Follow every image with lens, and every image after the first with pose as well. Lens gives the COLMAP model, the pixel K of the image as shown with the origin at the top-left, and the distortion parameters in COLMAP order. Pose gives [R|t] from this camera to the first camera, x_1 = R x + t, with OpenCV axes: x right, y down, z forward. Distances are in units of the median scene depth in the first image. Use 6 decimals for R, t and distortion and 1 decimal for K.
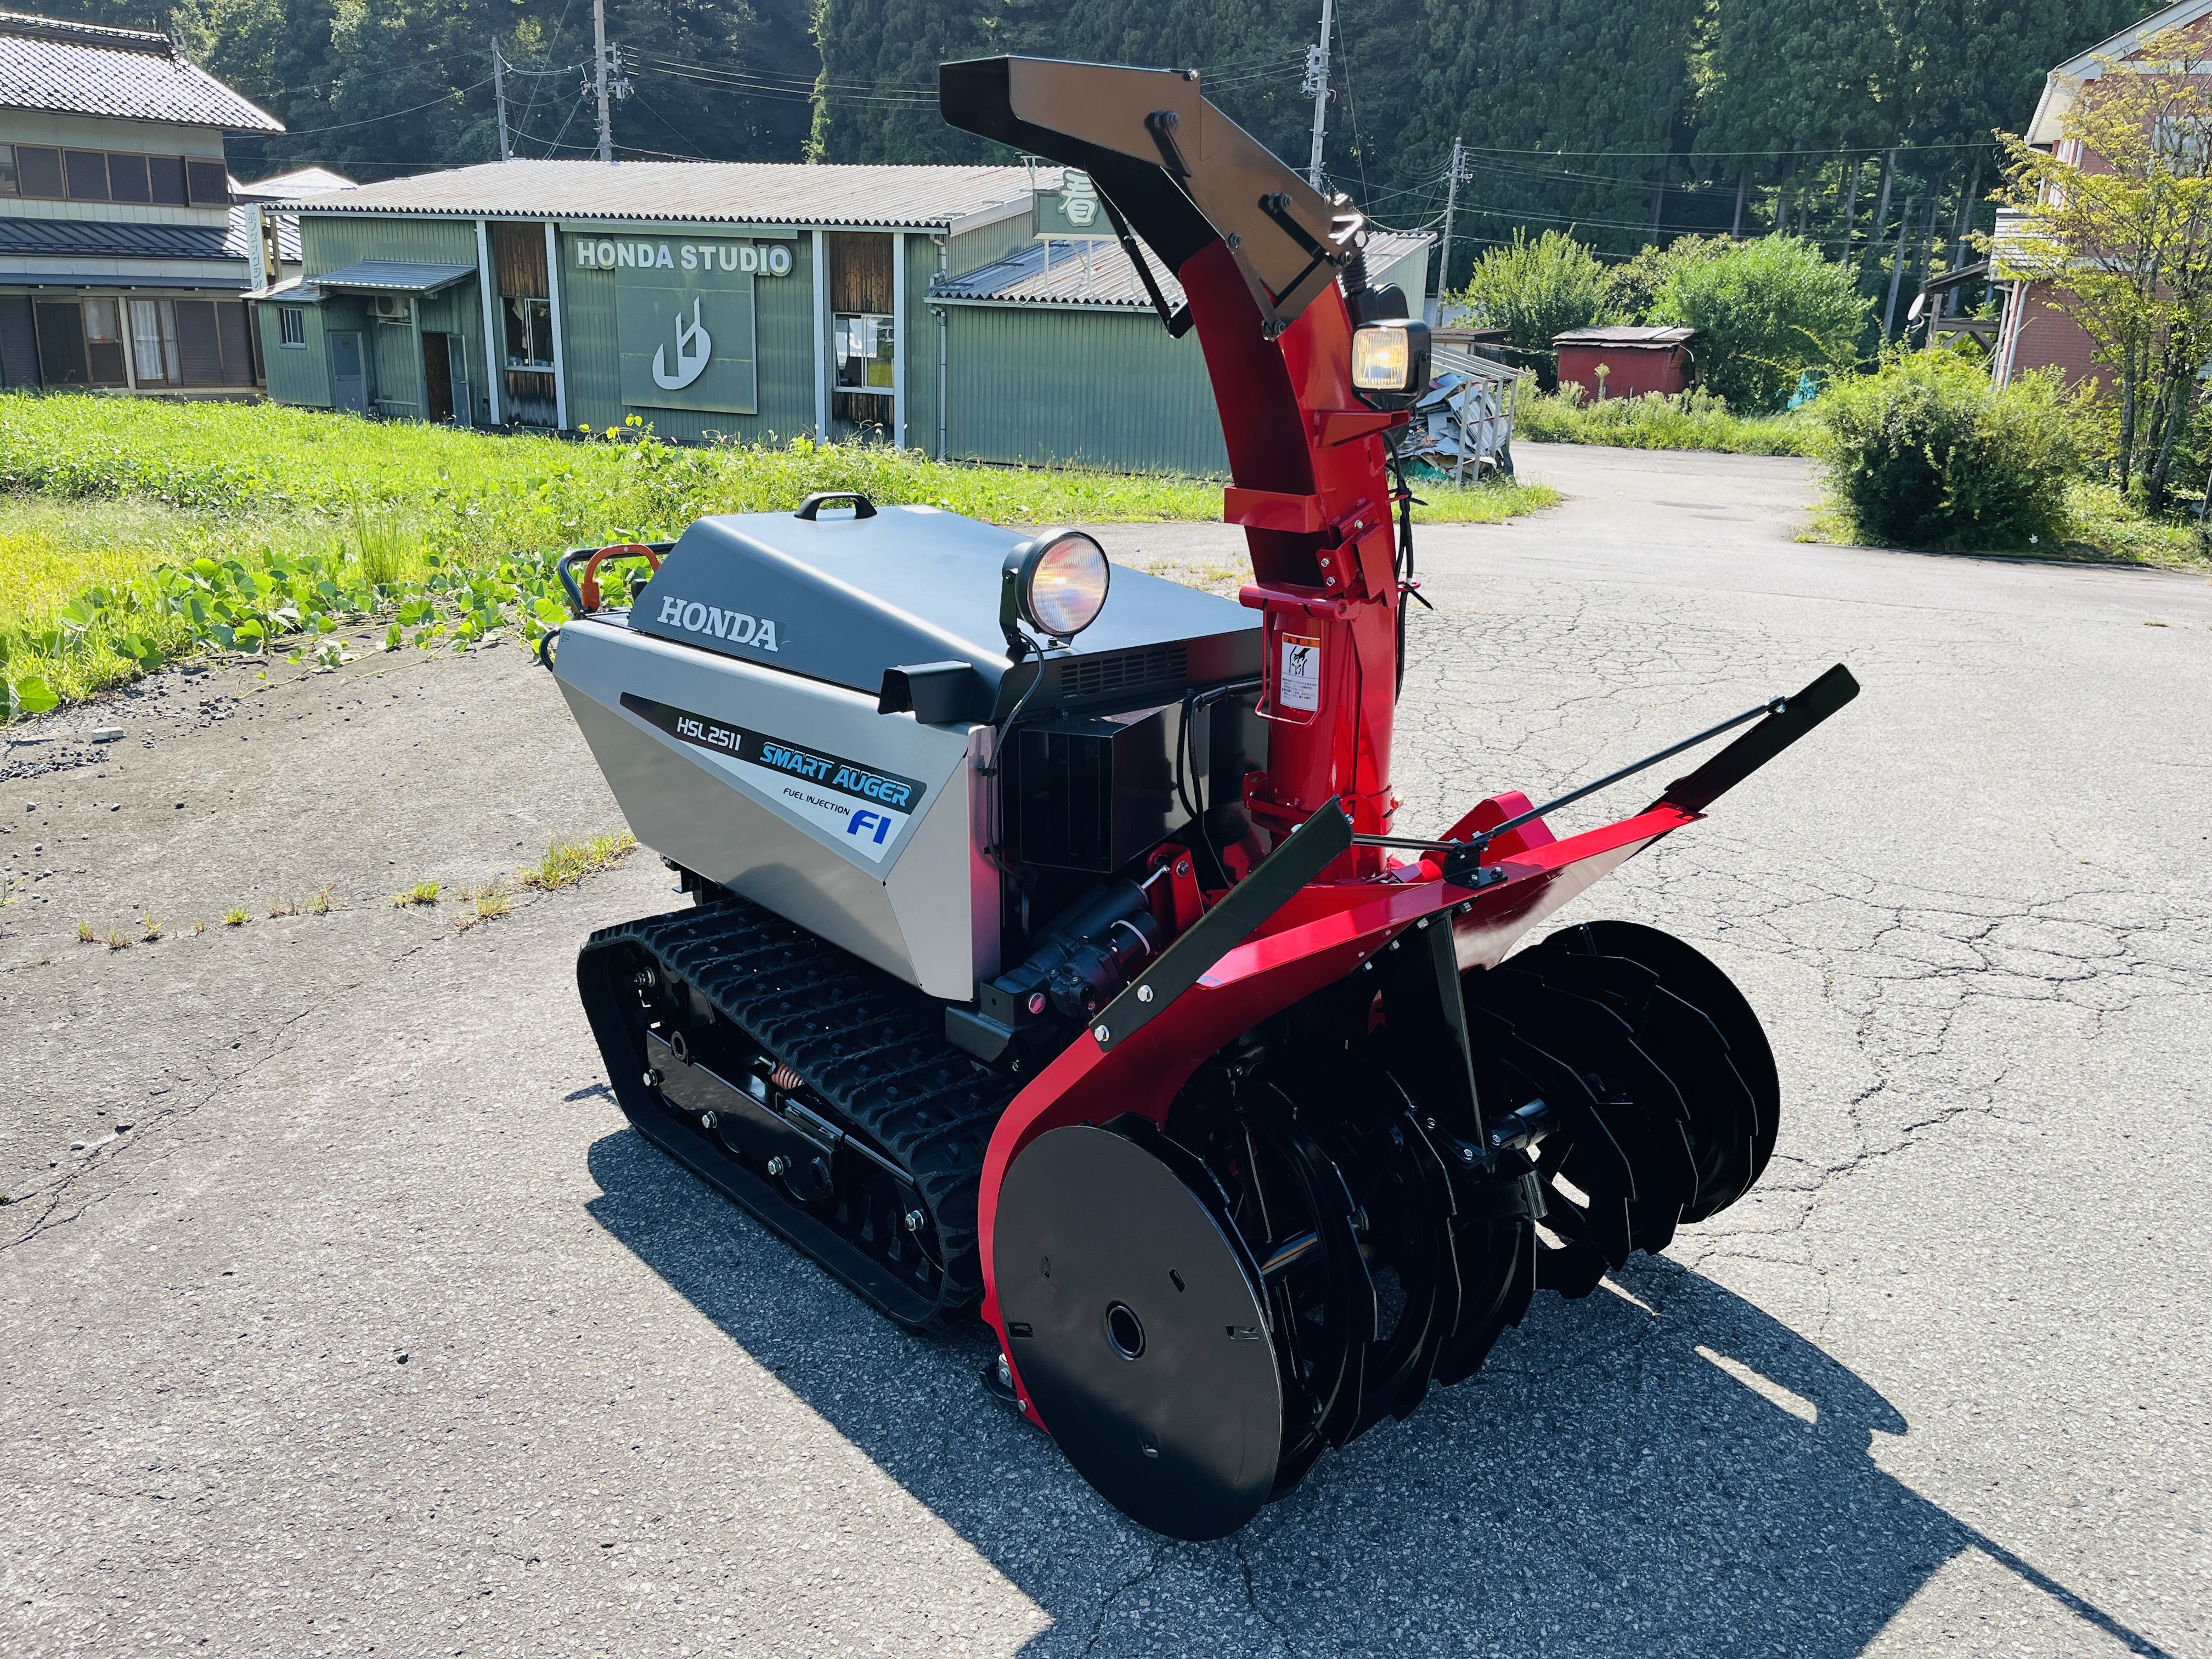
lens RADIAL K [[1682.8, 0, 1126.6], [0, 1682.8, 834.3], [0, 0, 1]] dist [0.073840, -0.104972]
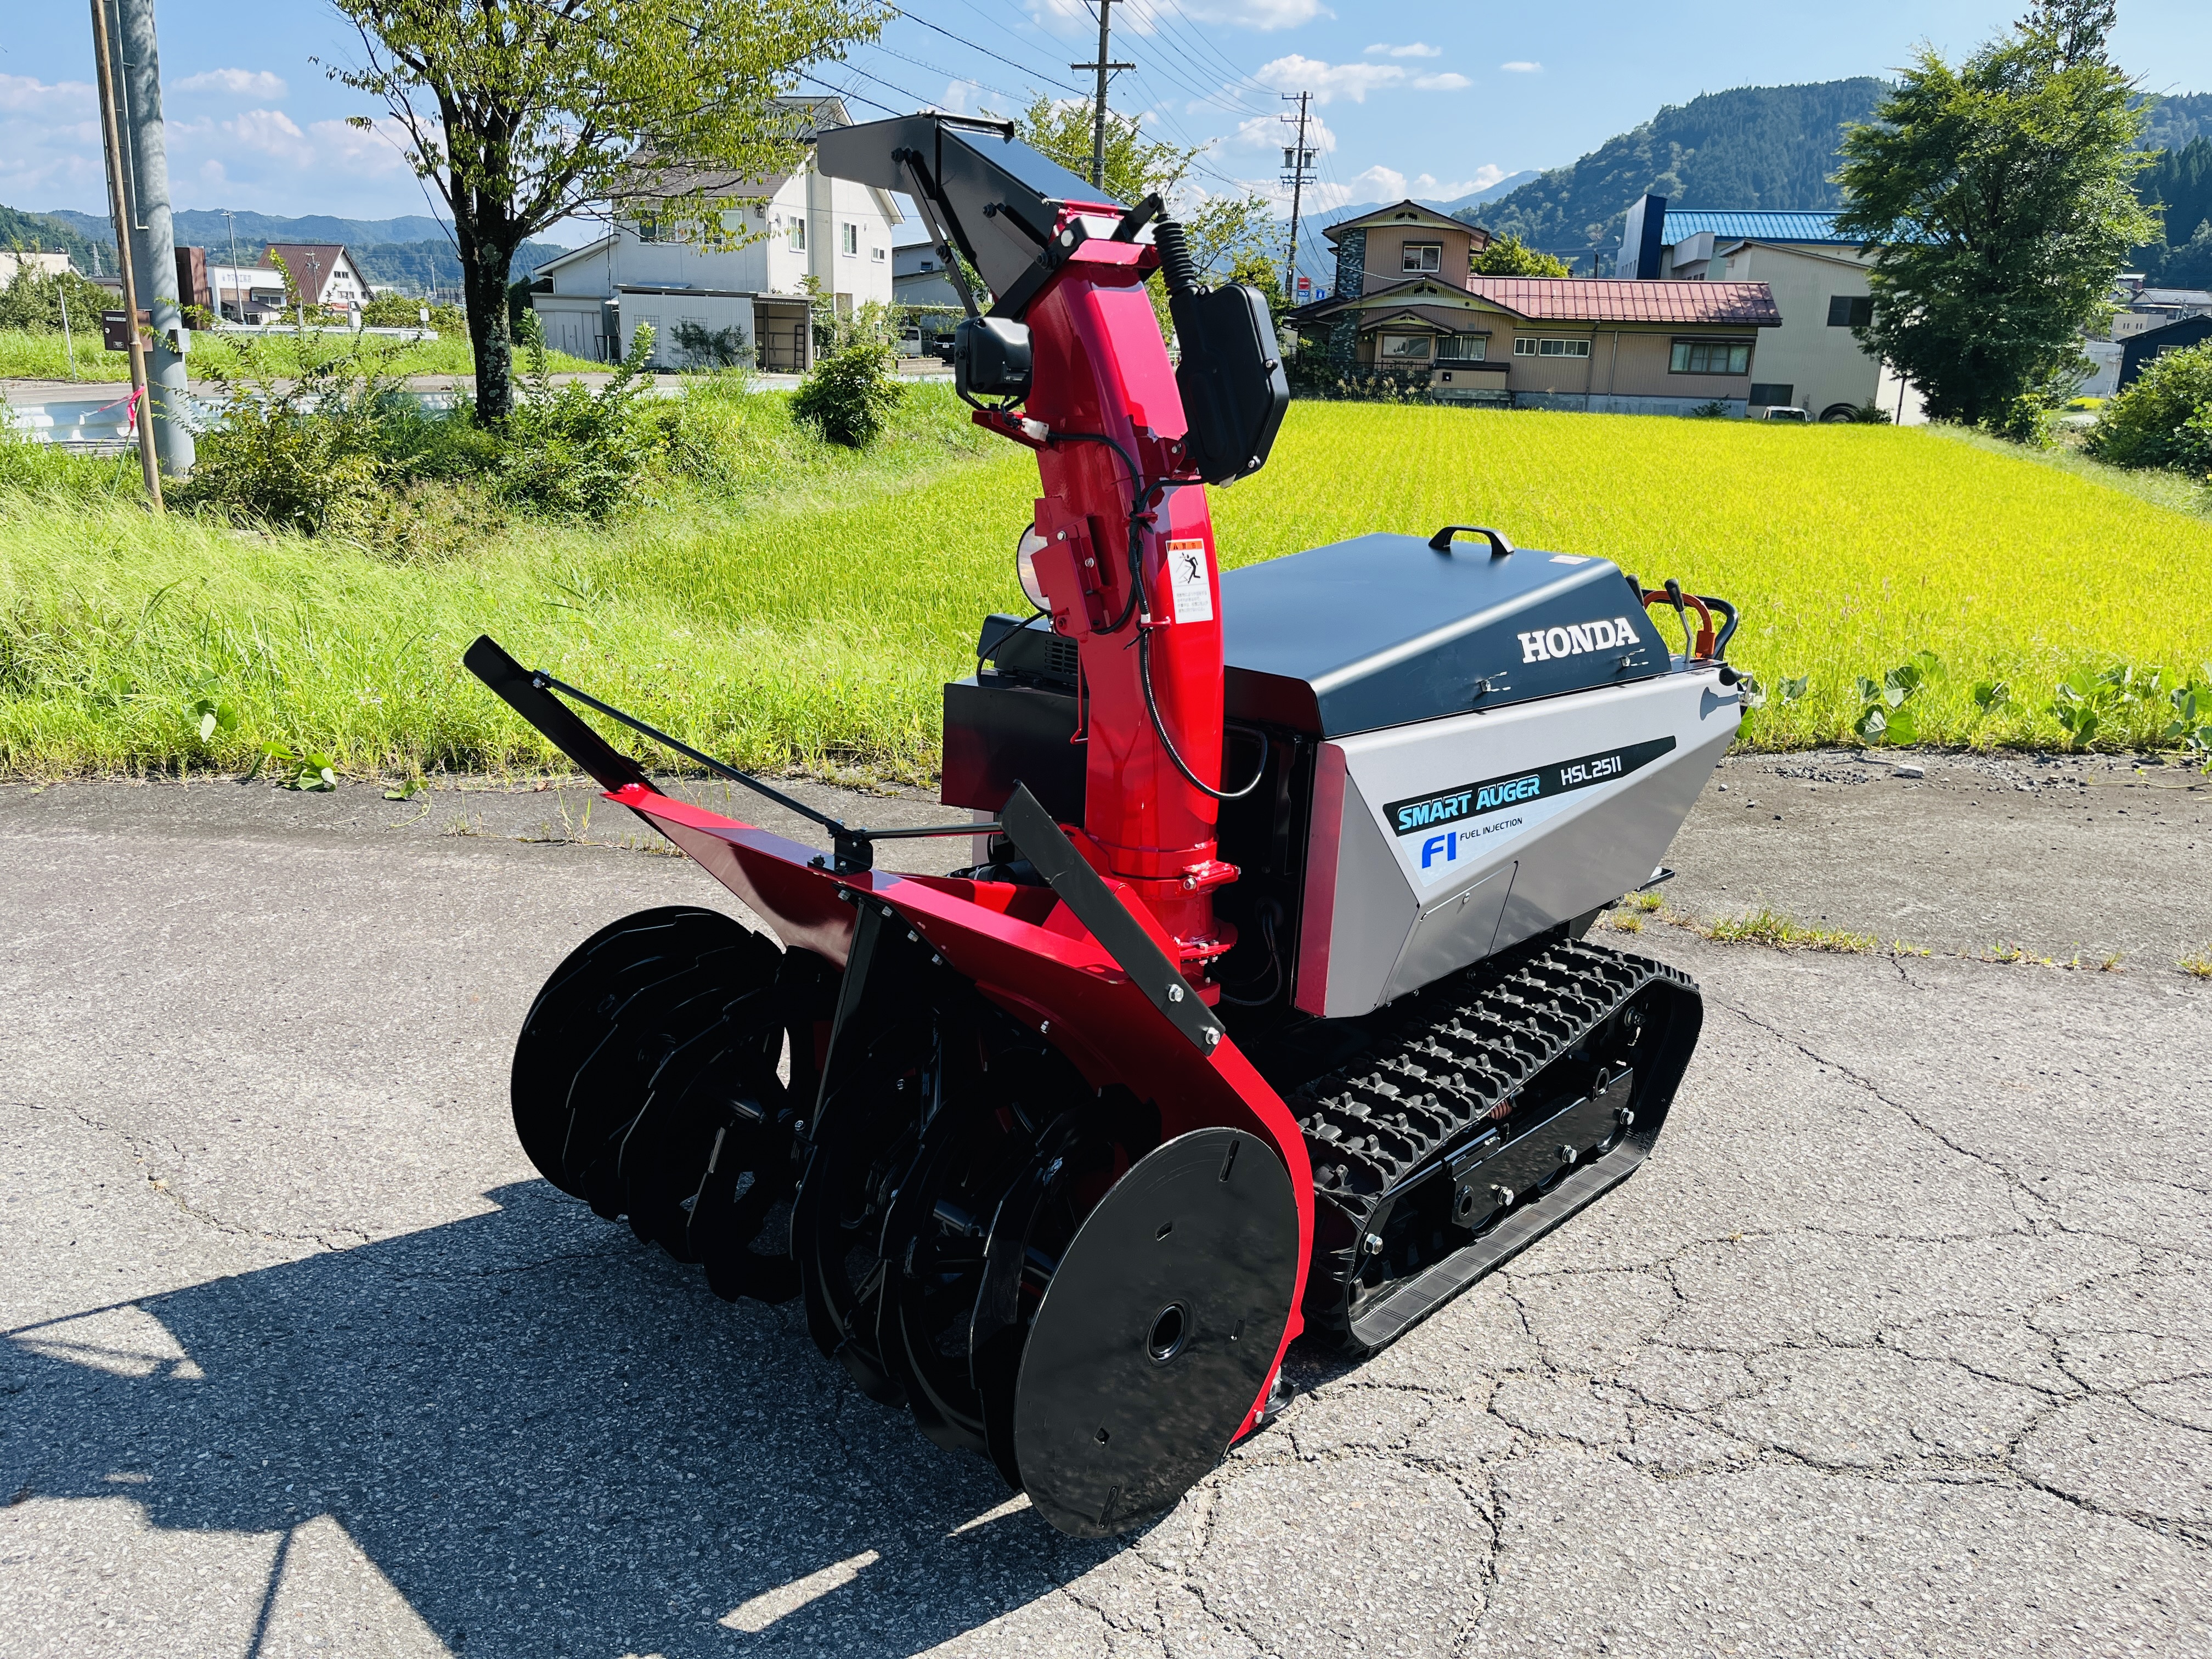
lens RADIAL K [[1682.8, 0, 1121.4], [0, 1682.8, 830.7], [0, 0, 1]] dist [0.073840, -0.104972]
pose [[-0.079097, -0.281143, 0.956401, -0.127308], [0.230161, 0.928334, 0.291927, -0.039408], [-0.969933, 0.243216, -0.008721, 0.136315]]
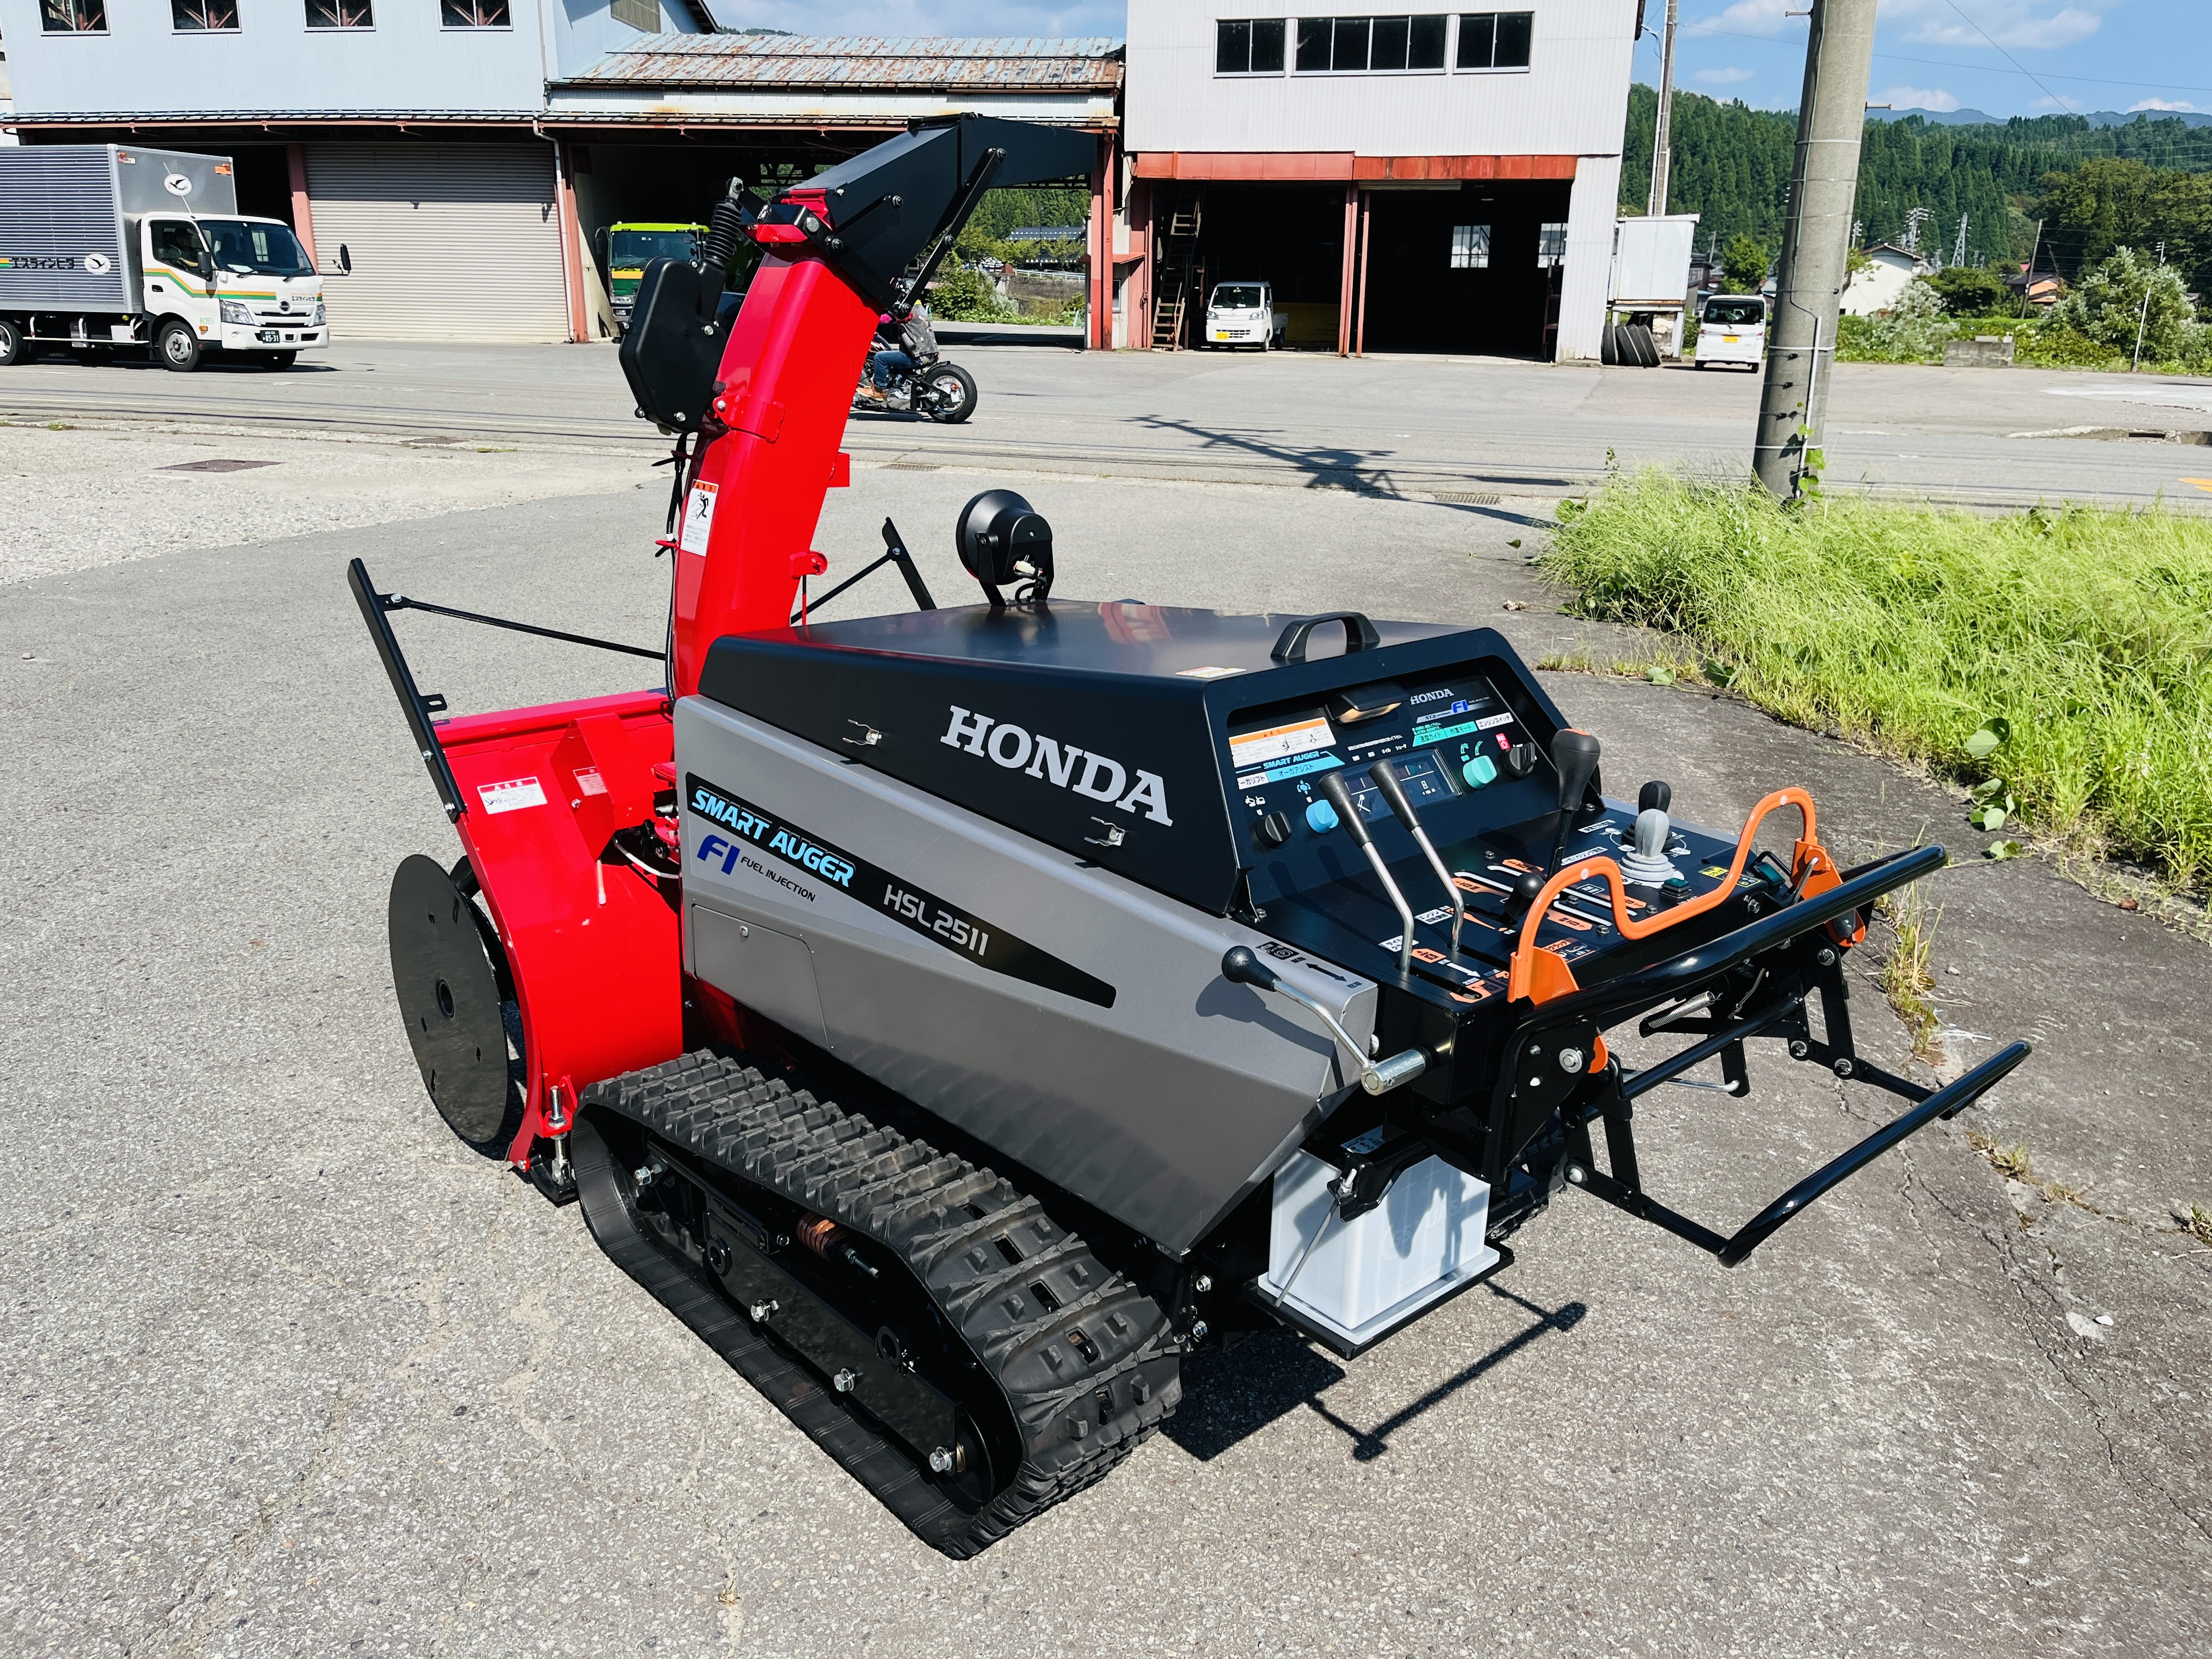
lens RADIAL K [[1682.8, 0, 1119.0], [0, 1682.8, 831.0], [0, 0, 1]] dist [0.073840, -0.104972]
pose [[0.999820, 0.018223, 0.005257, -0.022890], [-0.018455, 0.998668, 0.048181, -0.013650], [-0.004372, -0.048269, 0.998825, 0.035073]]
